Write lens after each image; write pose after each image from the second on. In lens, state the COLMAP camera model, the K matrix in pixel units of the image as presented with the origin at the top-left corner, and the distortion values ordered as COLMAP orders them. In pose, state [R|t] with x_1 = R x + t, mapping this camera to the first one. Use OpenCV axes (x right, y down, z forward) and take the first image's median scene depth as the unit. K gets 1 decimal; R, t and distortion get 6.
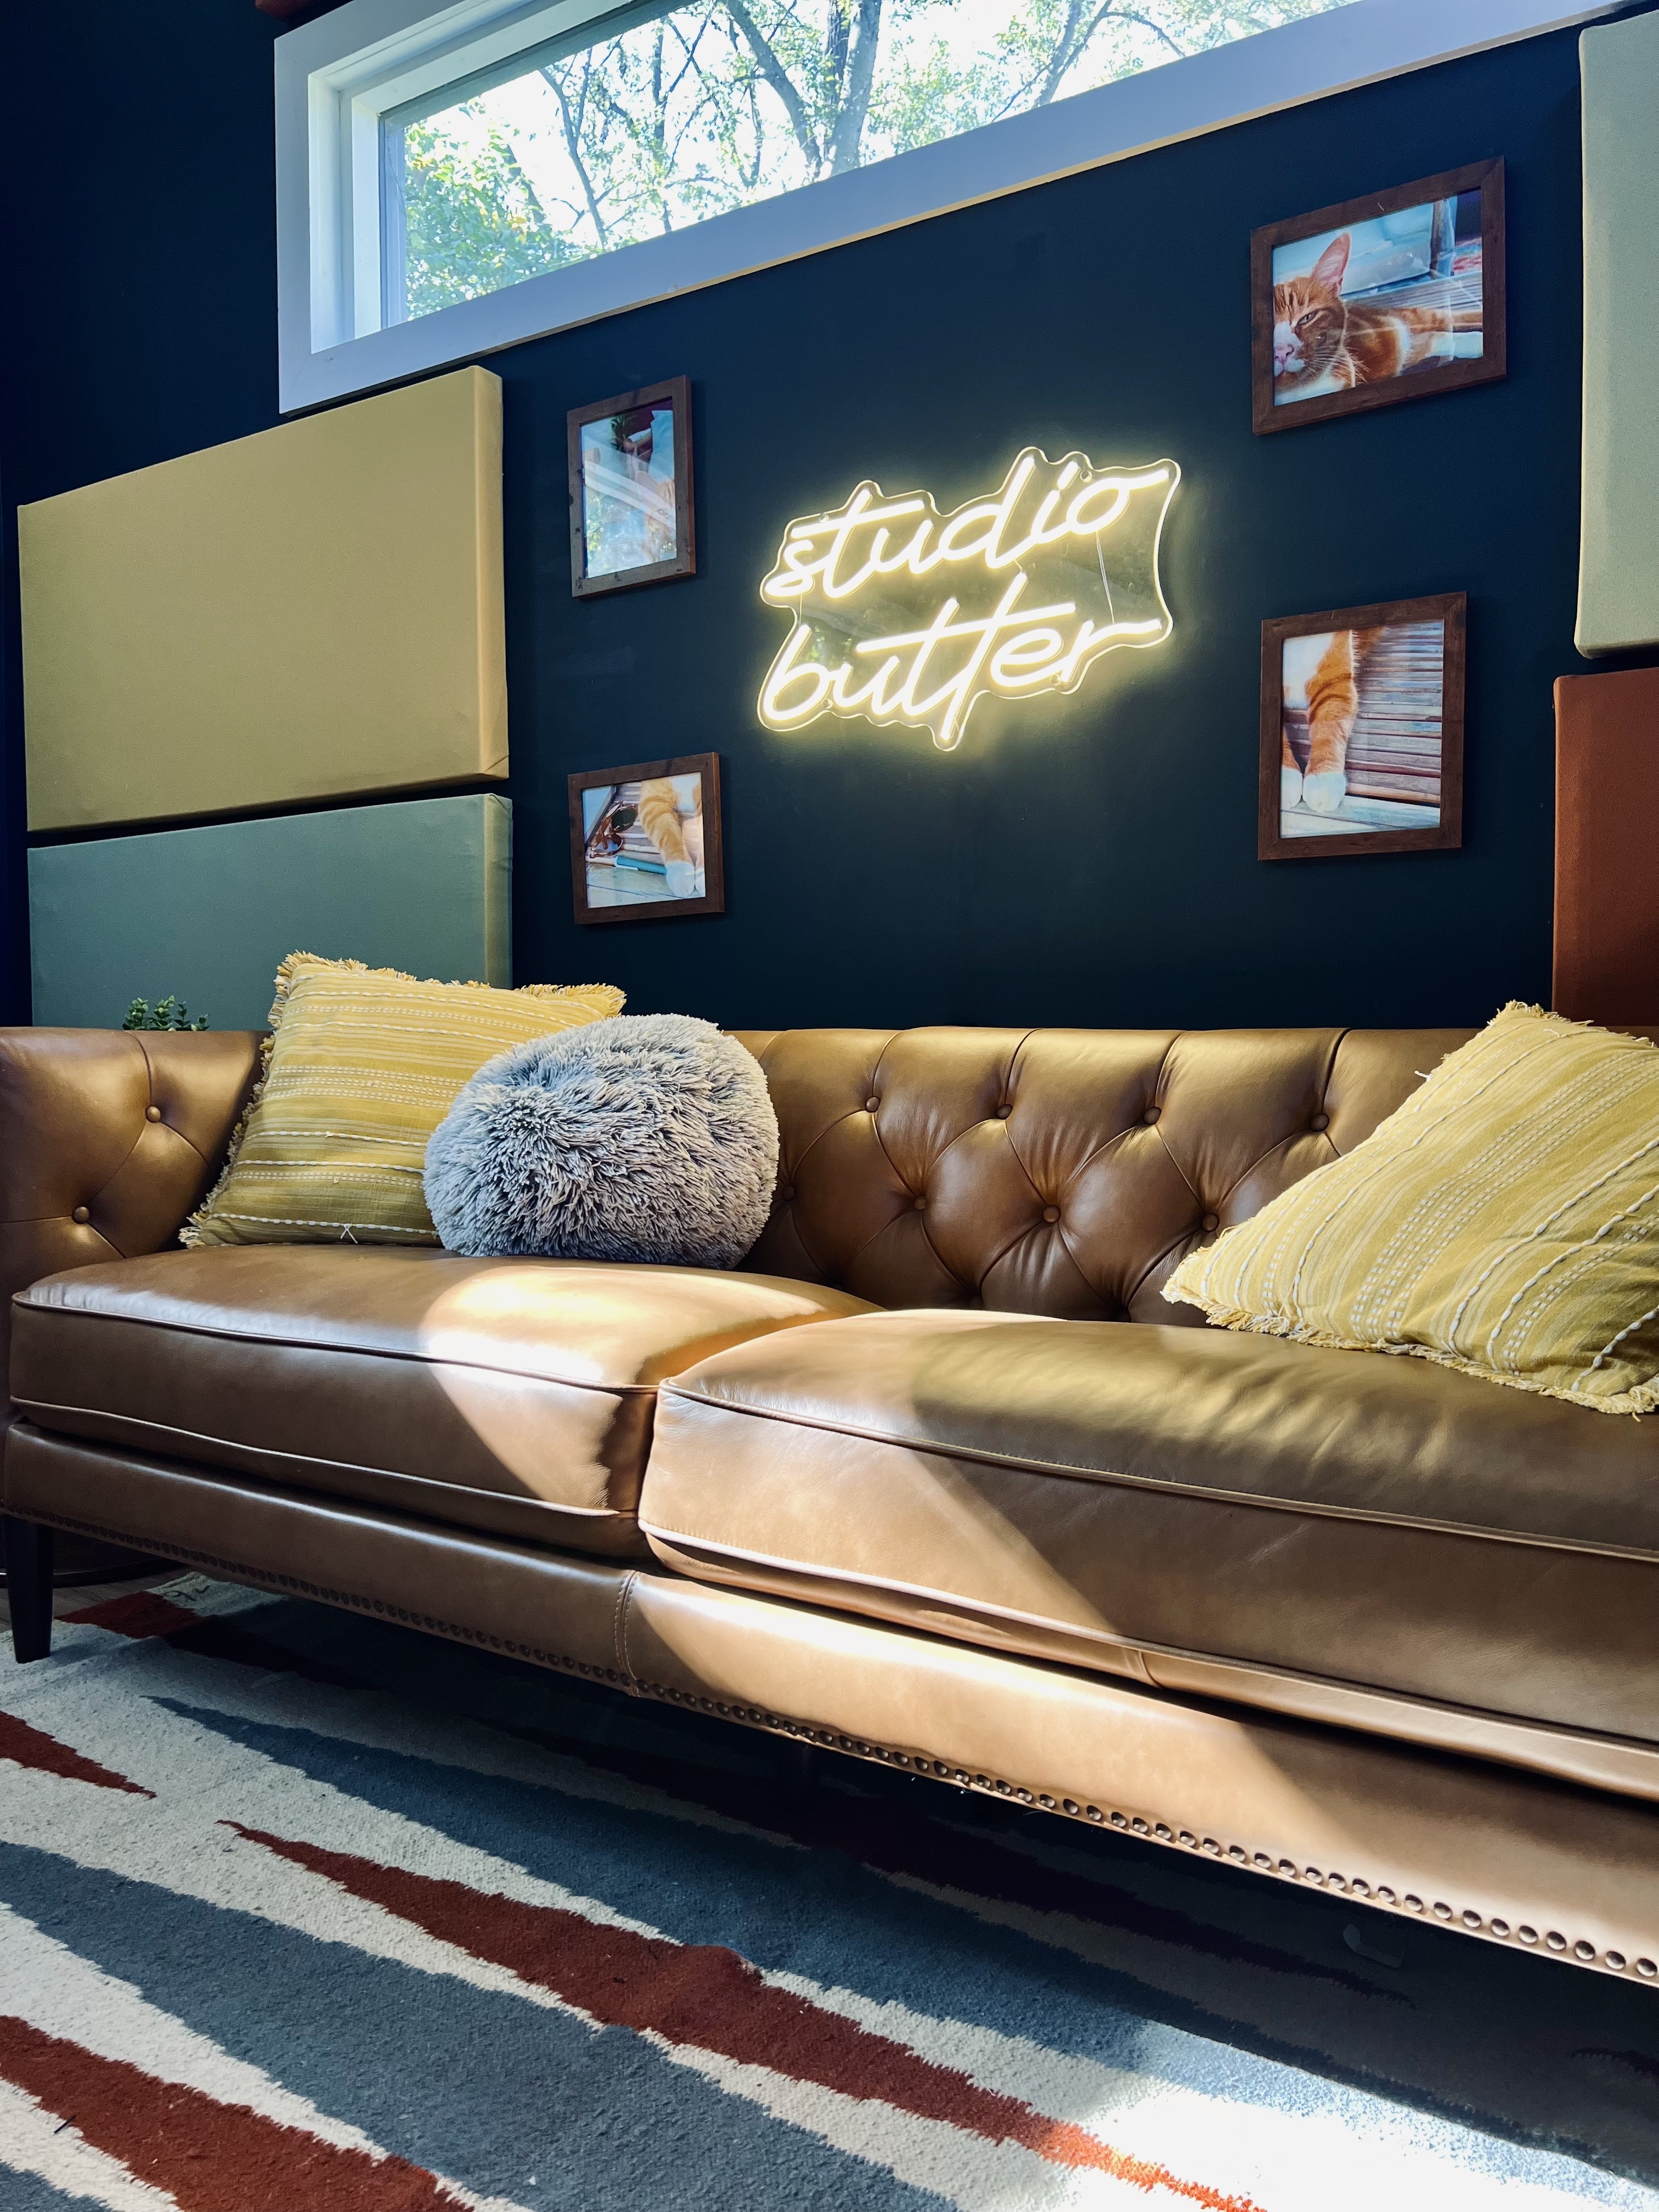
lens RADIAL K [[1657.7, 0, 829.5], [0, 1657.7, 1106.0], [0, 0, 1]] dist [0.088255, -0.114442]
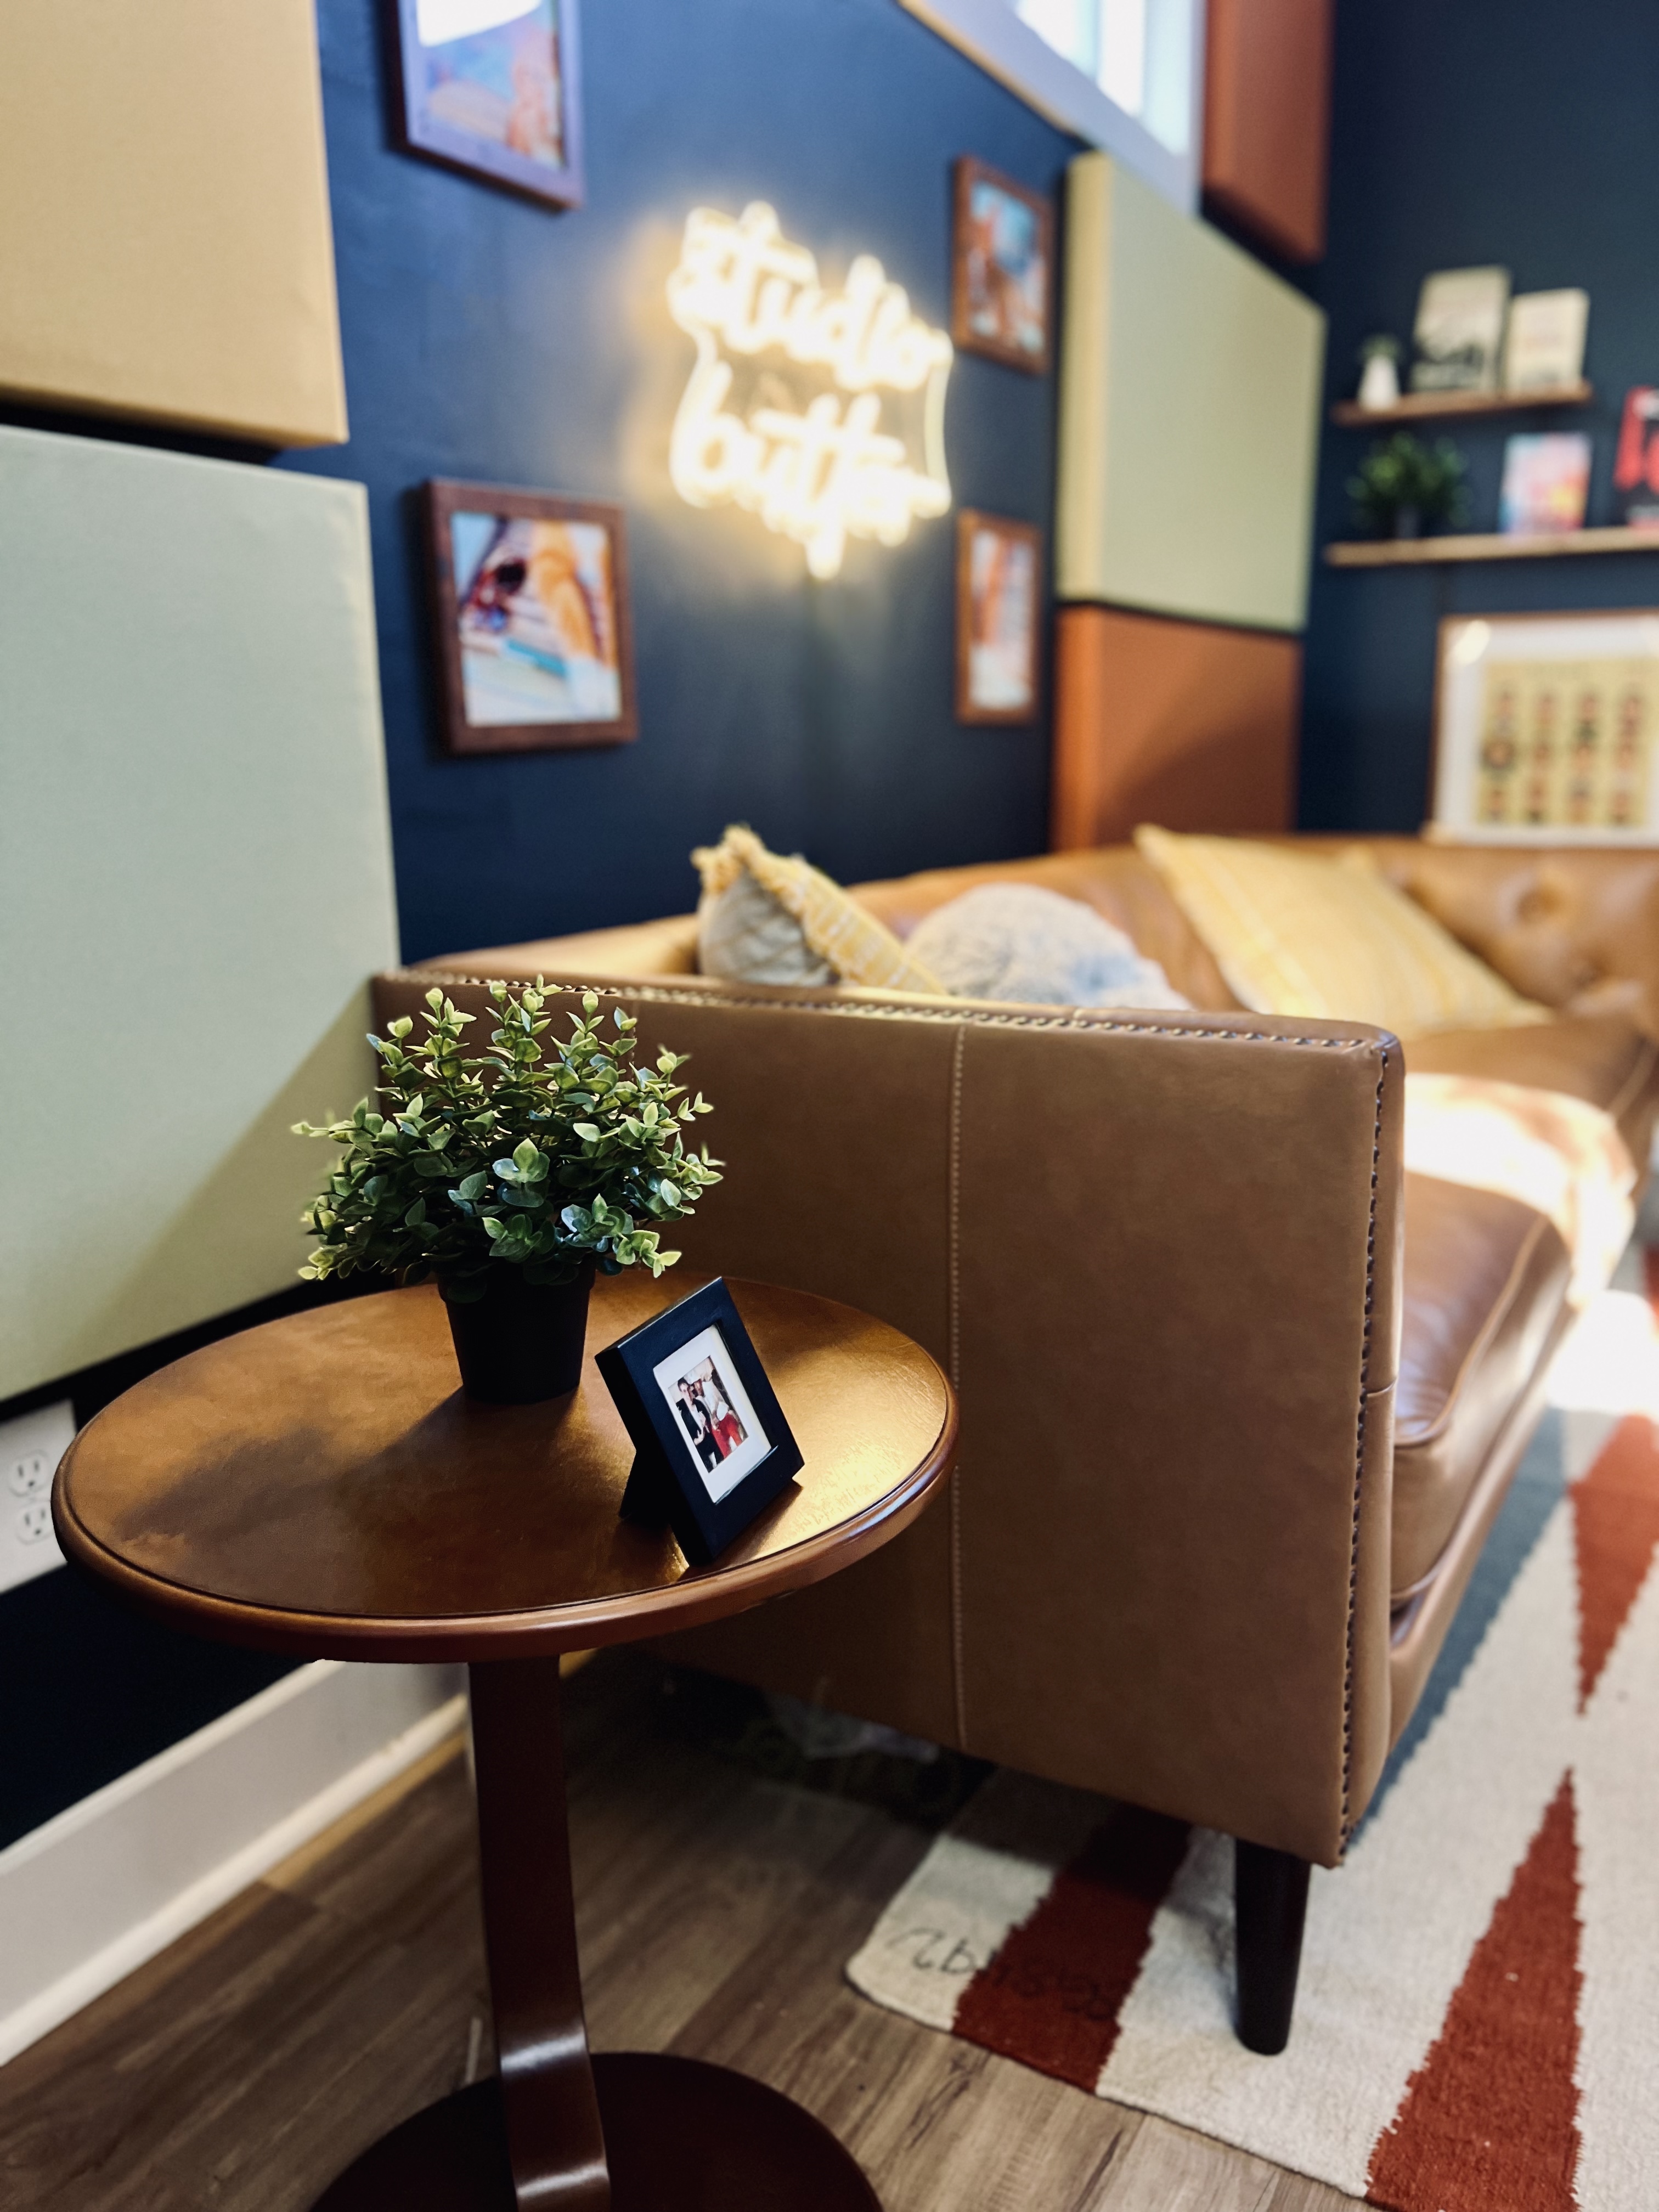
lens RADIAL K [[1657.7, 0, 829.5], [0, 1657.7, 1106.0], [0, 0, 1]] dist [0.088255, -0.114442]
pose [[-0.057010, -0.214734, 0.975007, -0.915227], [0.049327, 0.974797, 0.217572, -0.129534], [-0.997154, 0.060498, -0.044981, 1.083039]]
